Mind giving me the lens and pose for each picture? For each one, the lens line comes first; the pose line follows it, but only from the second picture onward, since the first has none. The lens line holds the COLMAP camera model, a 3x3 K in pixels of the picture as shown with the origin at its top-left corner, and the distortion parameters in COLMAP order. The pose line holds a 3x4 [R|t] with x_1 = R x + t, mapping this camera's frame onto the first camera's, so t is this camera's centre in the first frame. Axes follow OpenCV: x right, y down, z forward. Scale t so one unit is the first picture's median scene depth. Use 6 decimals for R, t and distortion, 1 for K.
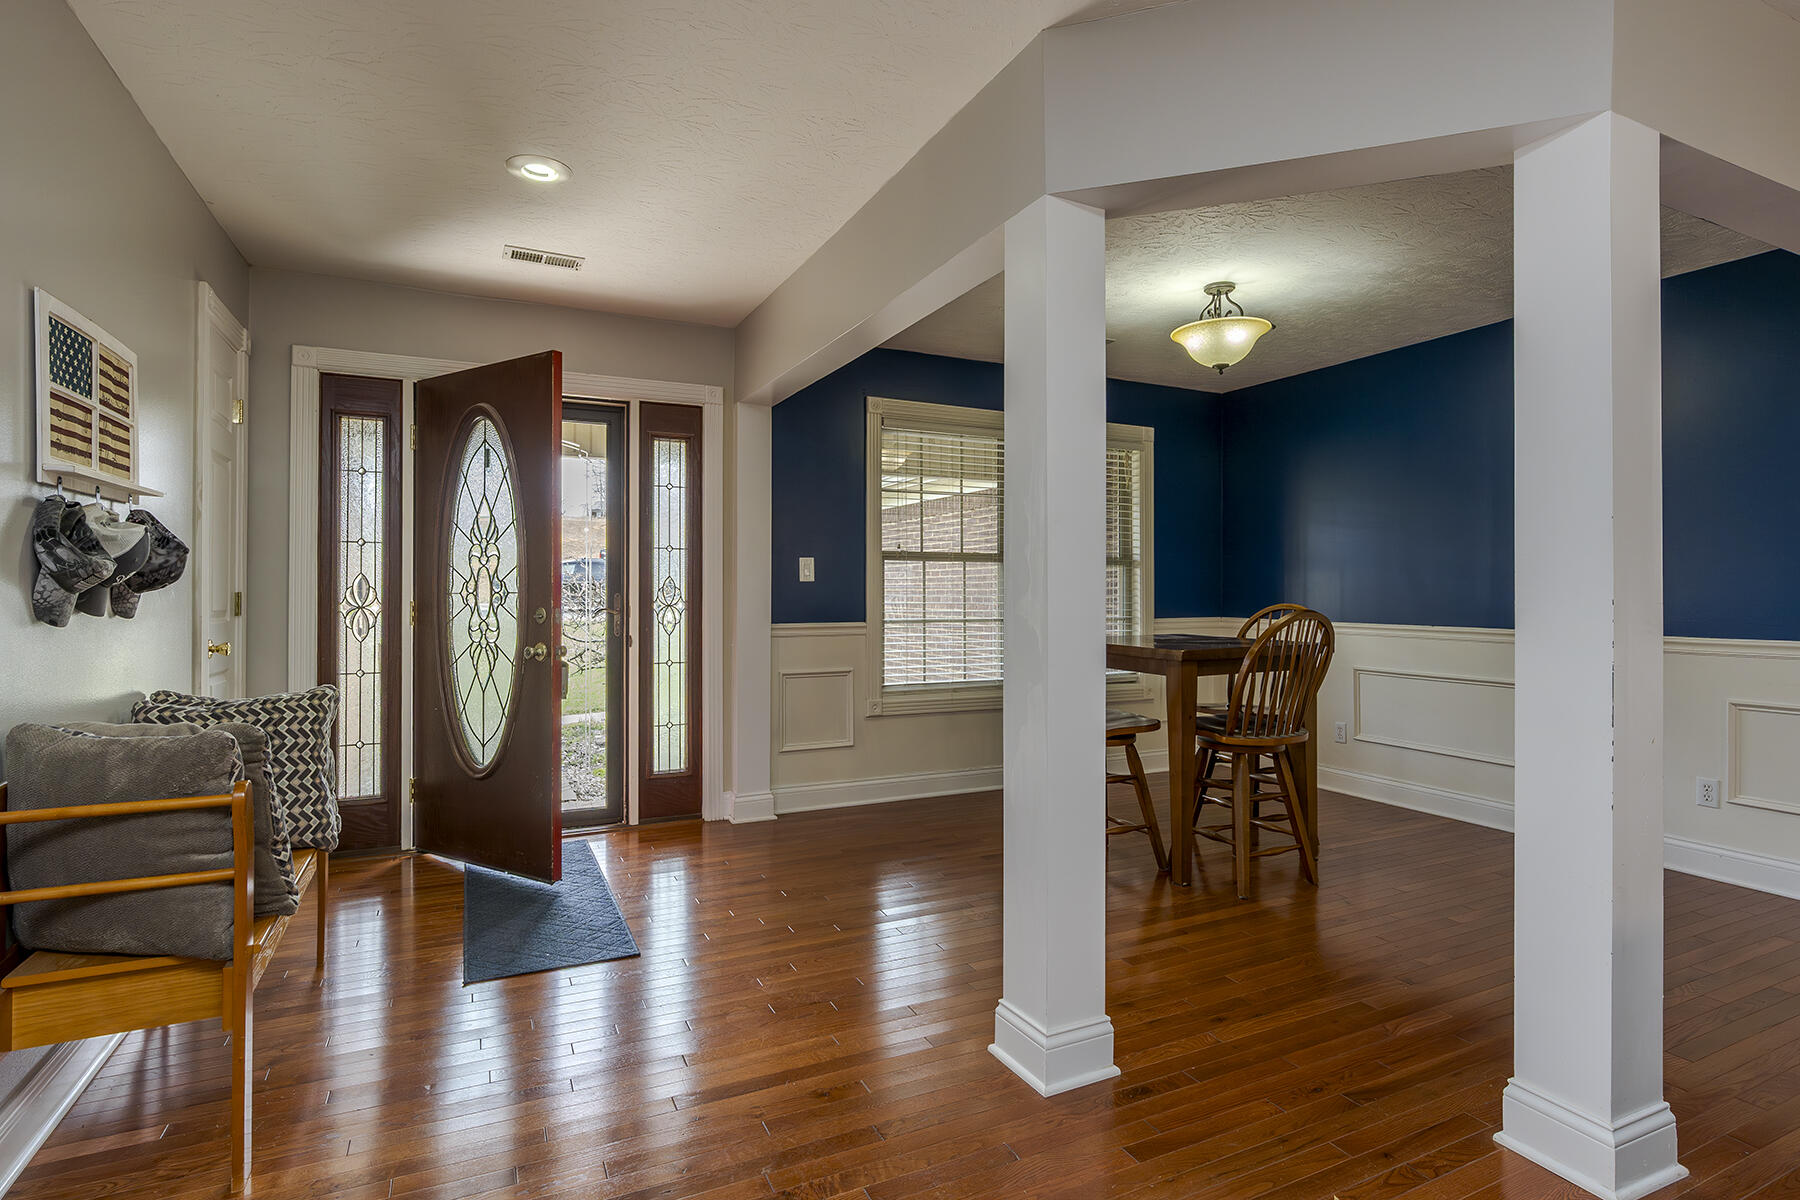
lens RADIAL K [[896.6, 0, 899.3], [0, 896.6, 593.3], [0, 0, 1]] dist [-0.000093, 0.000015]
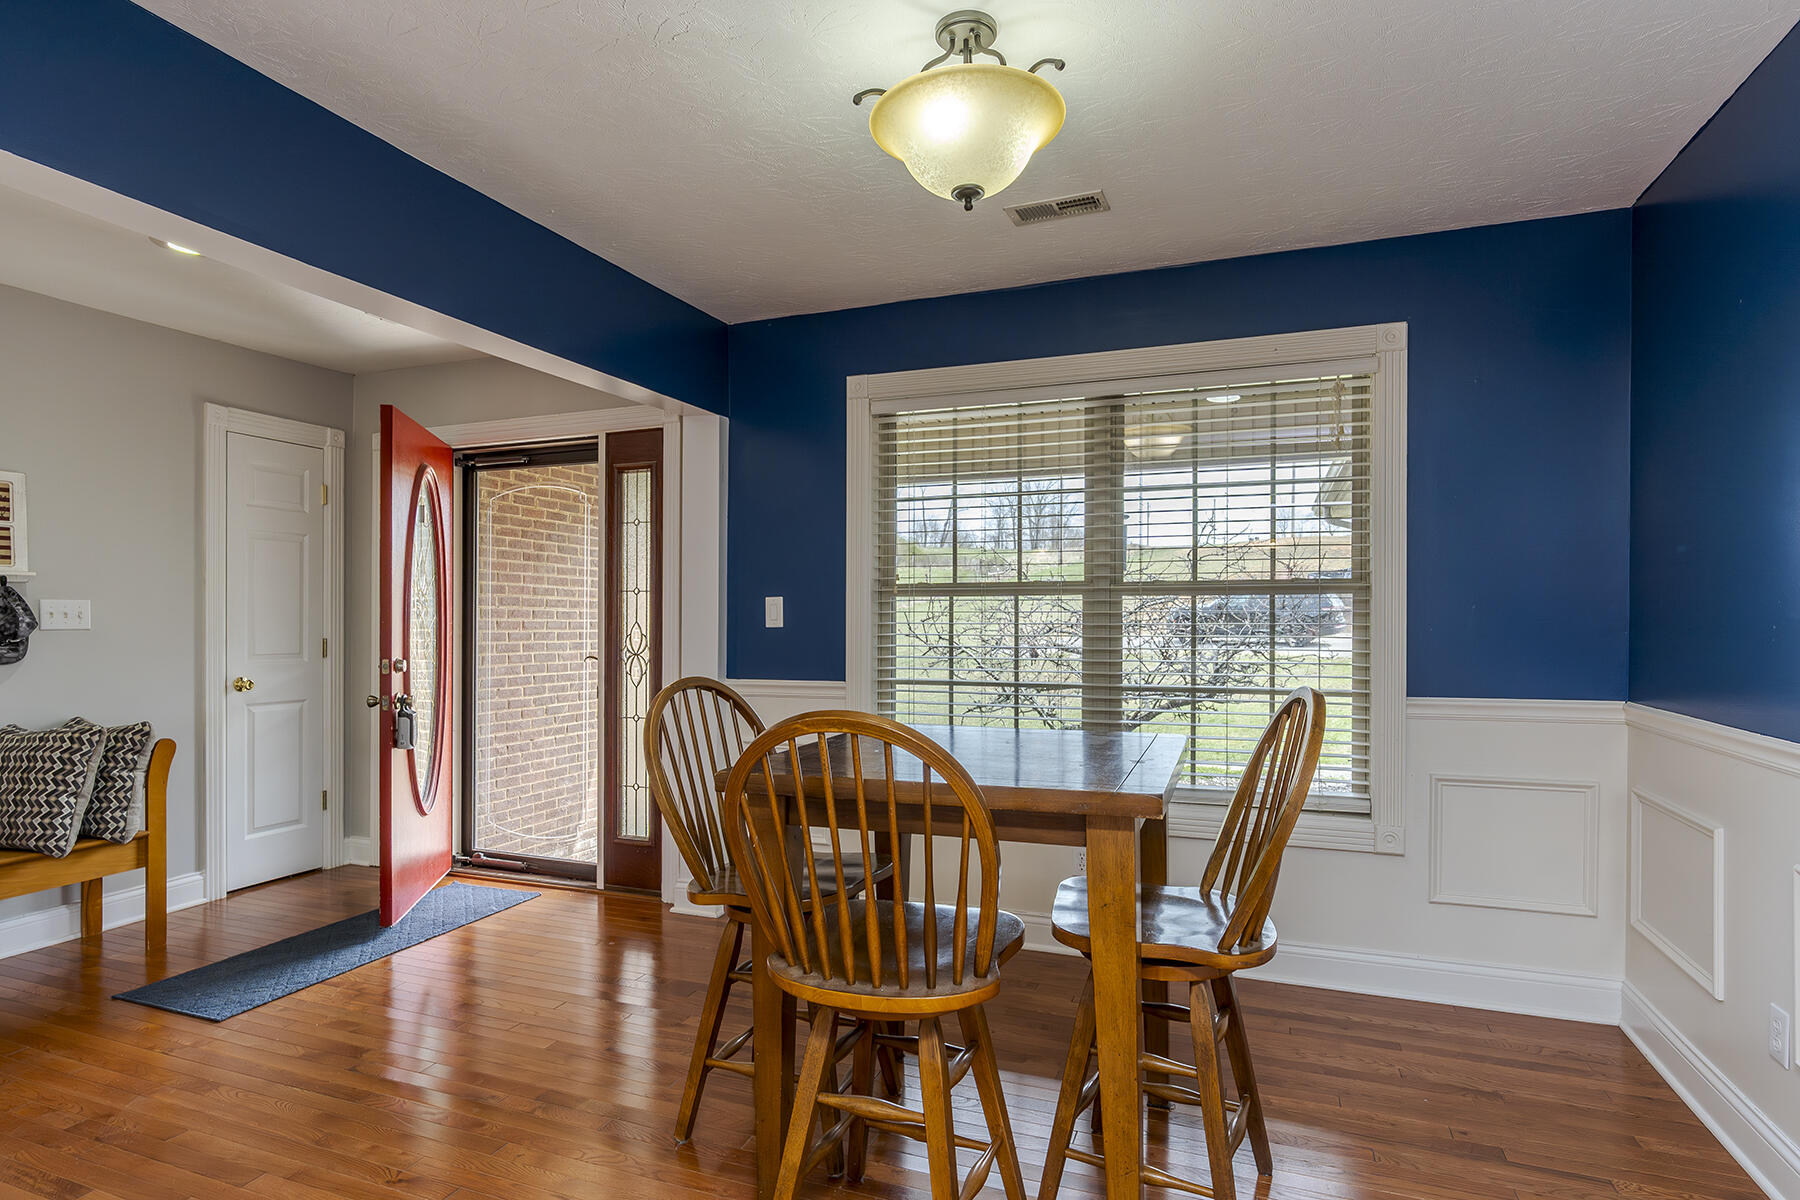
lens RADIAL K [[974.4, 0, 903.4], [0, 974.4, 612.4], [0, 0, 1]] dist [-0.000786, -0.000374]
pose [[0.672377, -0.004565, -0.740195, 0.645931], [0.004240, 0.999988, -0.002316, -0.025054], [0.740197, -0.001582, 0.672389, 0.534859]]
